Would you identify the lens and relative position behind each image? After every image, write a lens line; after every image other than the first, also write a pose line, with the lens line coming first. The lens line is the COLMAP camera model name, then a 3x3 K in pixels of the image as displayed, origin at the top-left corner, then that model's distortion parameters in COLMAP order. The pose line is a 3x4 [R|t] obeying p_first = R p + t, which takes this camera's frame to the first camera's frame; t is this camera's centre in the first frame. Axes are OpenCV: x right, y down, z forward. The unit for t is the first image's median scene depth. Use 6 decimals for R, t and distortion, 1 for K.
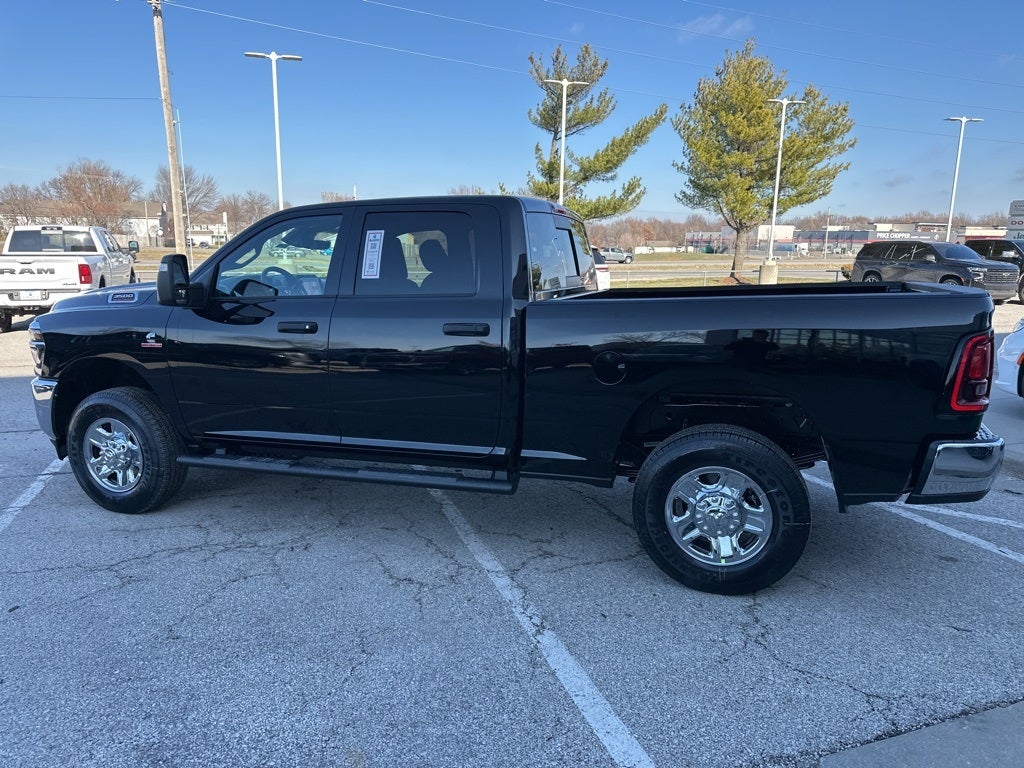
lens RADIAL K [[715.3, 0, 508.6], [0, 715.3, 389.4], [0, 0, 1]] dist [0.075077, -0.100038]
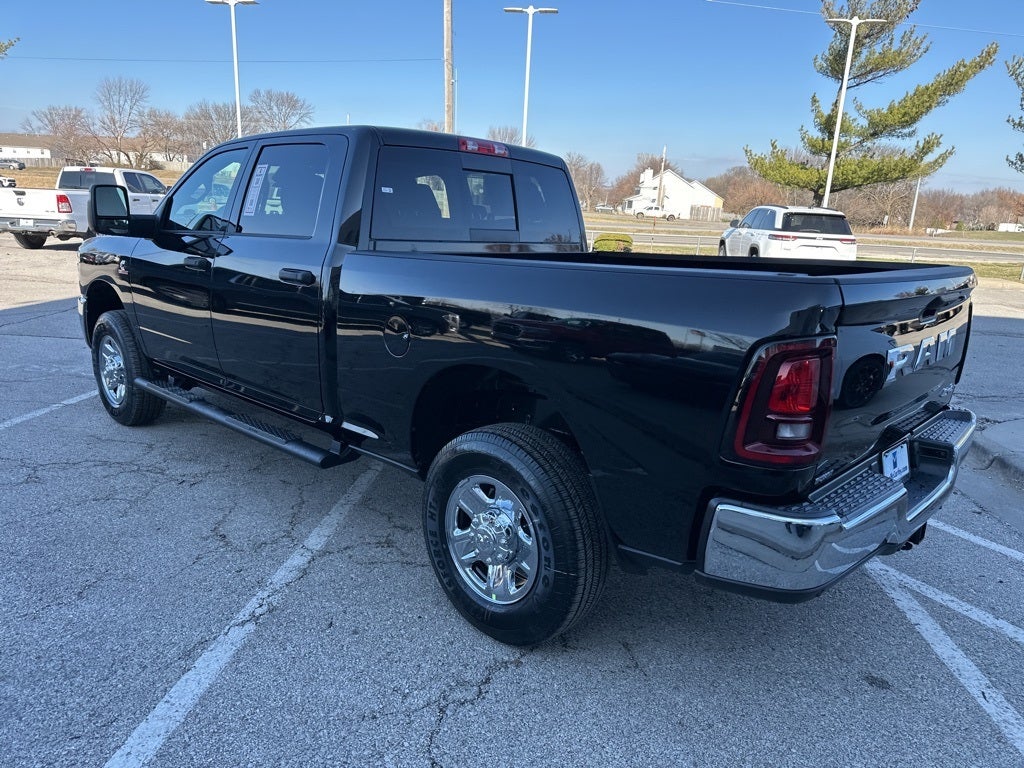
lens RADIAL K [[720.3, 0, 508.2], [0, 720.3, 388.5], [0, 0, 1]] dist [0.043777, -0.049160]
pose [[0.912716, 0.139510, -0.384040, 0.092158], [-0.121645, 0.990063, 0.070557, -0.006966], [0.390067, -0.017682, 0.920617, 0.045585]]
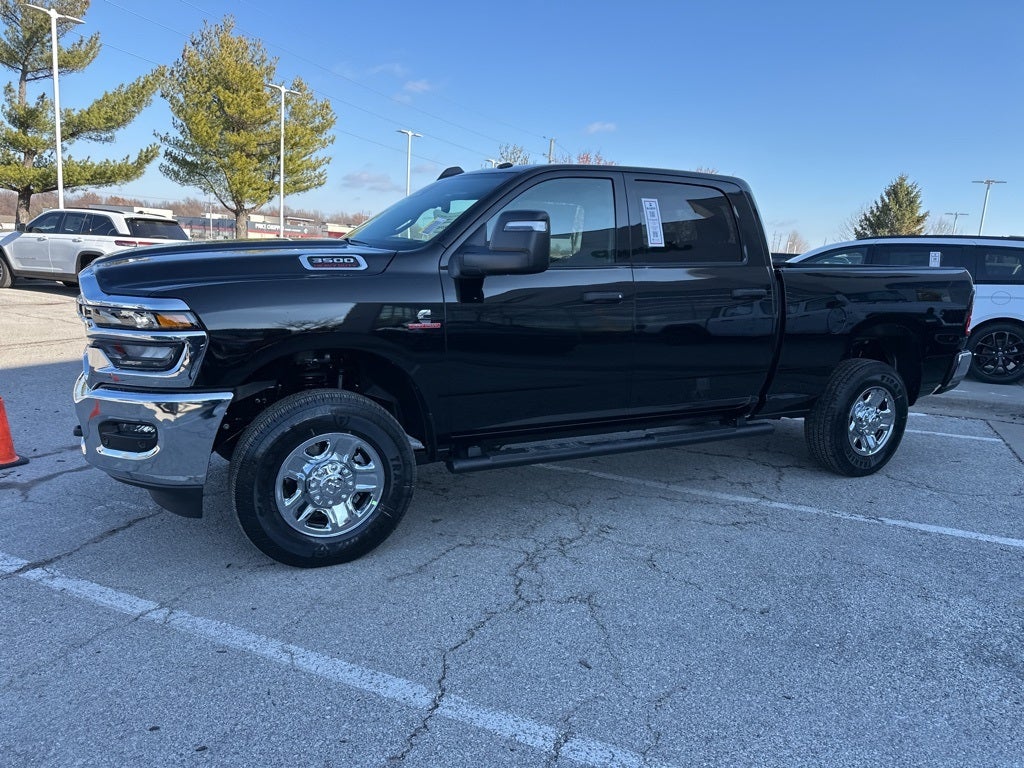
lens RADIAL K [[721.0, 0, 508.4], [0, 721.0, 382.4], [0, 0, 1]] dist [0.042931, -0.049135]
pose [[0.684925, -0.096965, 0.722132, -0.197044], [0.091080, 0.994725, 0.047180, -0.005719], [-0.722898, 0.033458, 0.690144, 0.081425]]
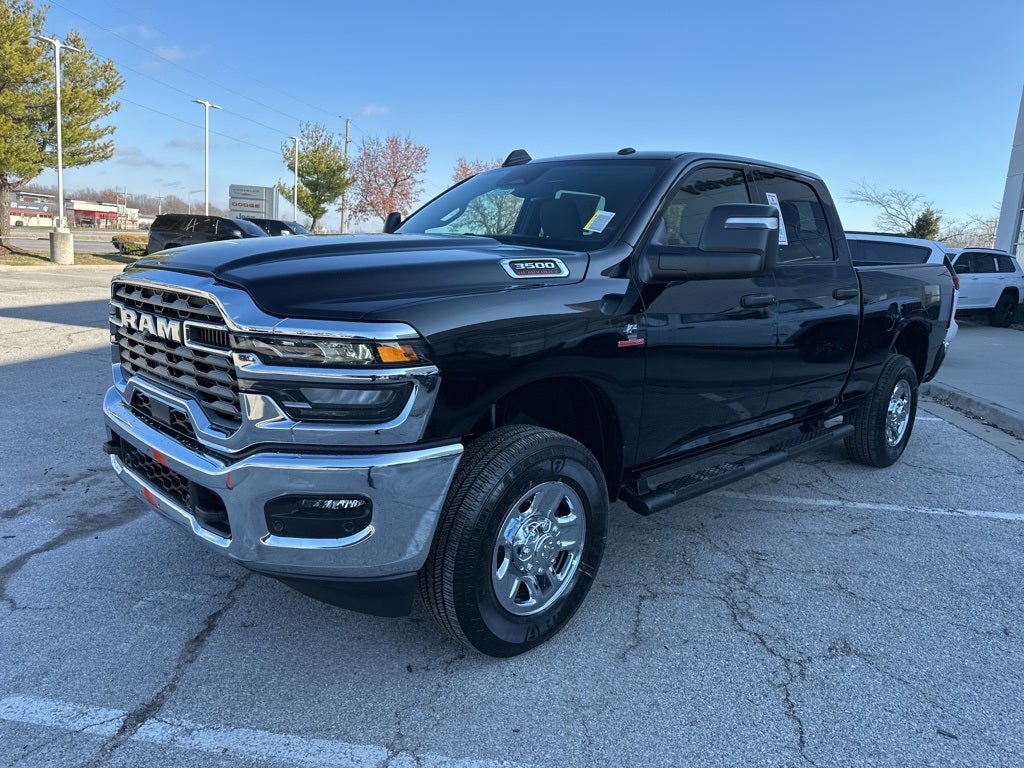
lens RADIAL K [[721.0, 0, 508.4], [0, 721.0, 382.4], [0, 0, 1]] dist [0.042931, -0.049135]
pose [[0.445468, -0.139079, 0.884429, -0.219882], [0.116542, 0.988463, 0.096739, -0.020094], [-0.887680, 0.059979, 0.456538, 0.161286]]
